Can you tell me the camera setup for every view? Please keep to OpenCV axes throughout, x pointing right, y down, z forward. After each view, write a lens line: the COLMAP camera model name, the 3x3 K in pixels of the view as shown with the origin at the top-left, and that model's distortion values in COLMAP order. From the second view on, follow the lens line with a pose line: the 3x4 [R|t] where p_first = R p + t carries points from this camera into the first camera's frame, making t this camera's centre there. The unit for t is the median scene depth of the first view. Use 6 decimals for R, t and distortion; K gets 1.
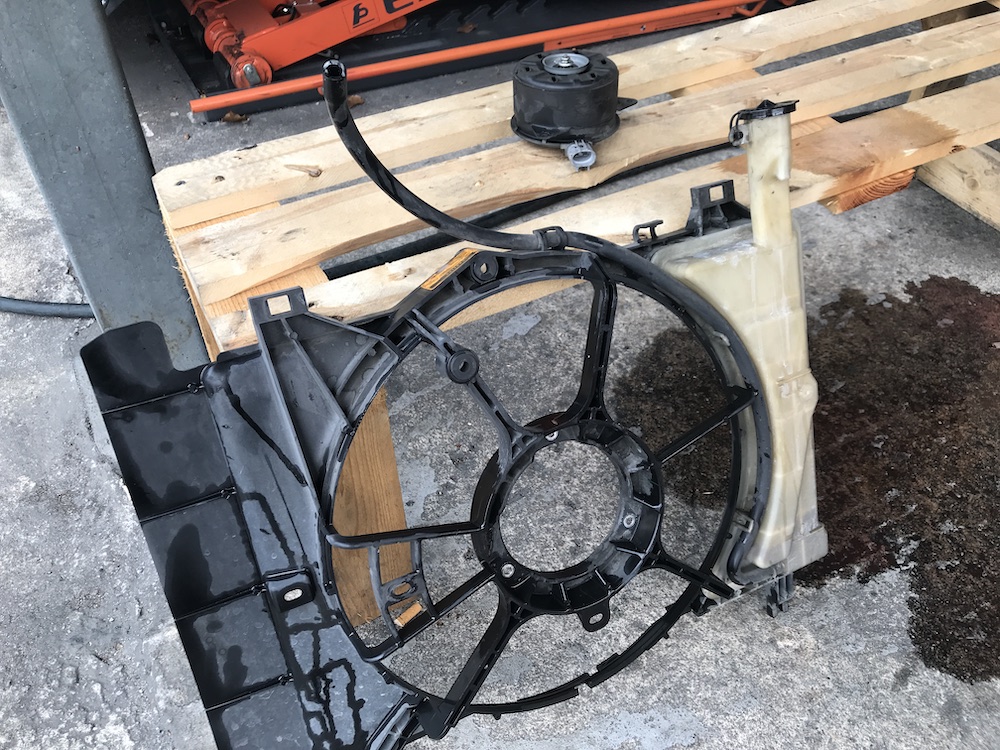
lens RADIAL K [[832.1, 0, 498.9], [0, 832.1, 375.3], [0, 0, 1]] dist [-0.000424, 0.001391]
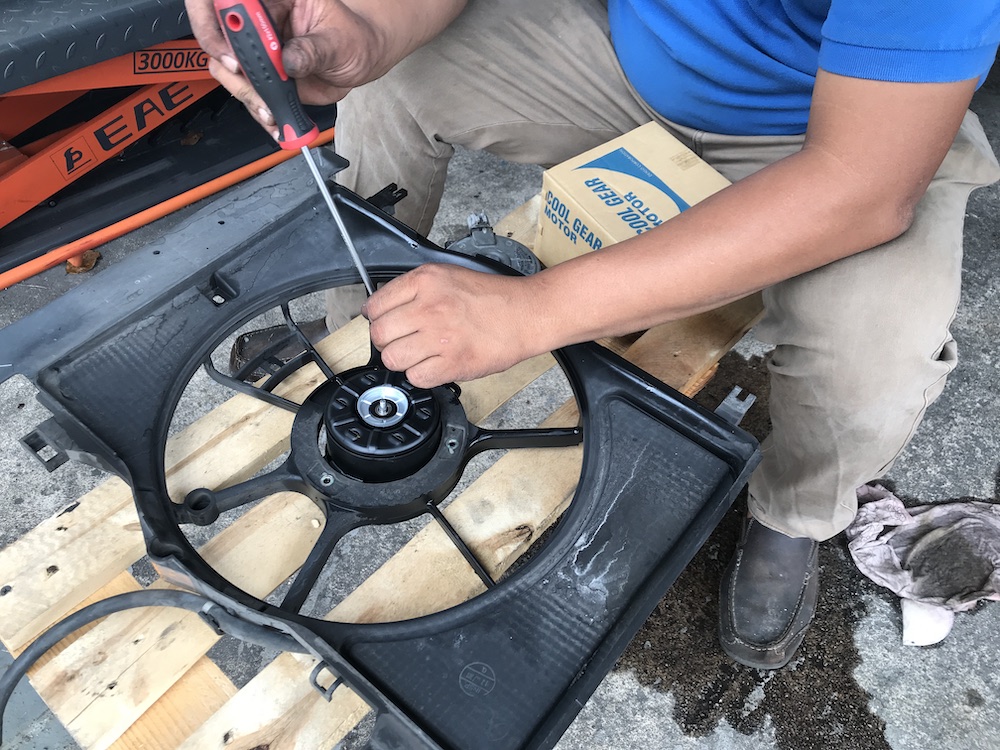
lens RADIAL K [[837.4, 0, 515.2], [0, 837.4, 375.7], [0, 0, 1]] dist [0.012066, 0.010862]
pose [[0.930119, -0.223960, 0.291069, -0.072394], [0.208796, 0.974466, 0.082578, -0.316630], [-0.302131, -0.016034, 0.953132, 0.004935]]
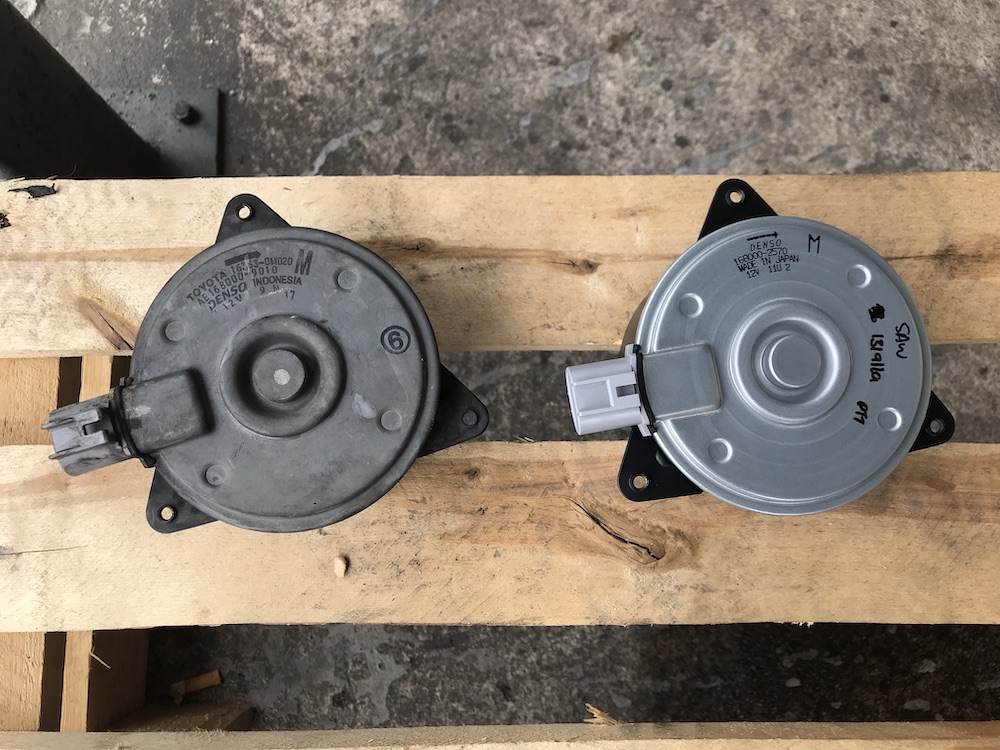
lens RADIAL K [[832.1, 0, 498.9], [0, 832.1, 375.3], [0, 0, 1]] dist [-0.000424, 0.001391]
pose [[0.880704, 0.471488, -0.045381, -0.012916], [-0.346467, 0.706564, 0.617031, -0.461443], [0.322987, -0.527699, 0.785629, 0.553376]]
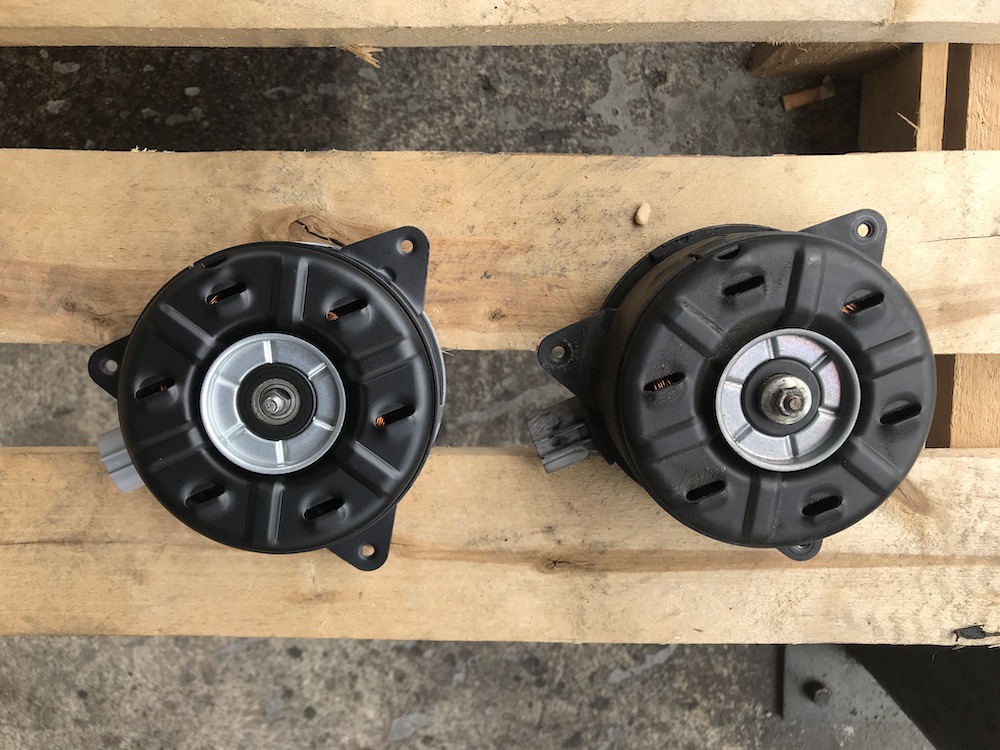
lens RADIAL K [[832.1, 0, 498.9], [0, 832.1, 375.3], [0, 0, 1]] dist [-0.000424, 0.001391]
pose [[-0.874029, -0.485550, -0.017728, -0.025347], [0.365749, -0.681522, 0.633842, -0.431446], [-0.319844, 0.547512, 0.773260, 0.566653]]
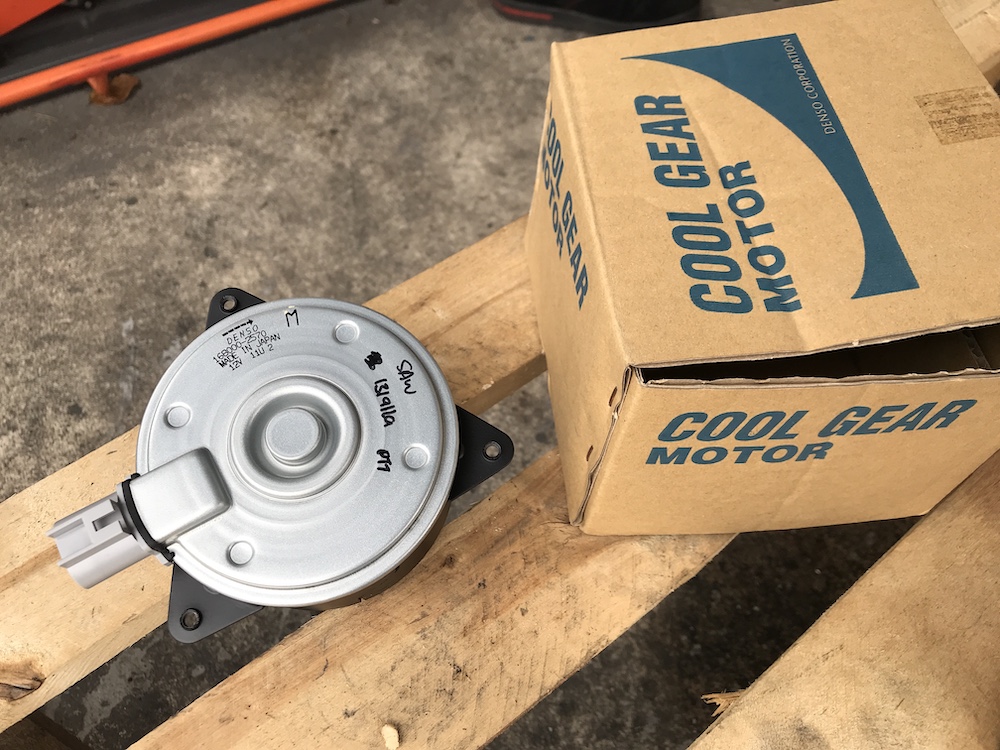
lens RADIAL K [[841.4, 0, 499.8], [0, 841.4, 385.7], [0, 0, 1]] dist [0.008429, -0.009915]
pose [[0.979845, -0.121120, 0.158849, -0.044155], [0.091019, 0.978571, 0.184700, -0.337899], [-0.177815, -0.166519, 0.969873, 0.489096]]
